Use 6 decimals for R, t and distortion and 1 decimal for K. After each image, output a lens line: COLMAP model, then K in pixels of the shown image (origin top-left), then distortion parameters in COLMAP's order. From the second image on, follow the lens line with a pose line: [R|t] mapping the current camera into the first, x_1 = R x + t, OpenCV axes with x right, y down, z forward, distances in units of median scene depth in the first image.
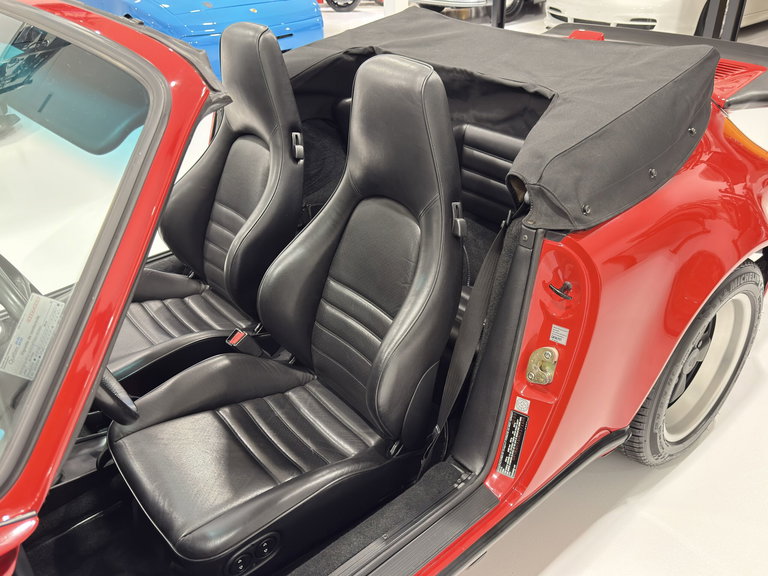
lens RADIAL K [[618.7, 0, 384.0], [0, 618.7, 288.0], [0, 0, 1]] dist [0.122385, -0.225573]
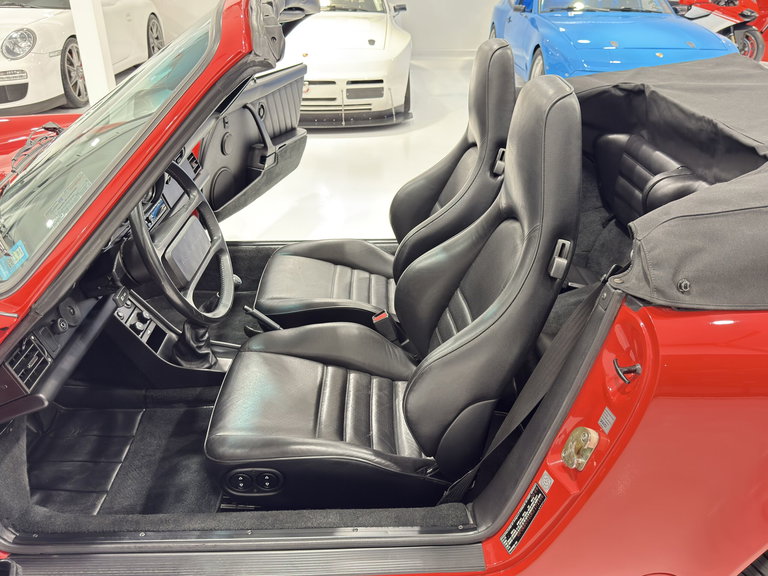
lens RADIAL K [[618.7, 0, 384.0], [0, 618.7, 288.0], [0, 0, 1]] dist [0.122385, -0.225573]
pose [[0.787749, 0.317234, -0.528028, 0.410228], [-0.347117, 0.936745, 0.044934, -0.023376], [0.508882, 0.147890, 0.848037, 0.110351]]
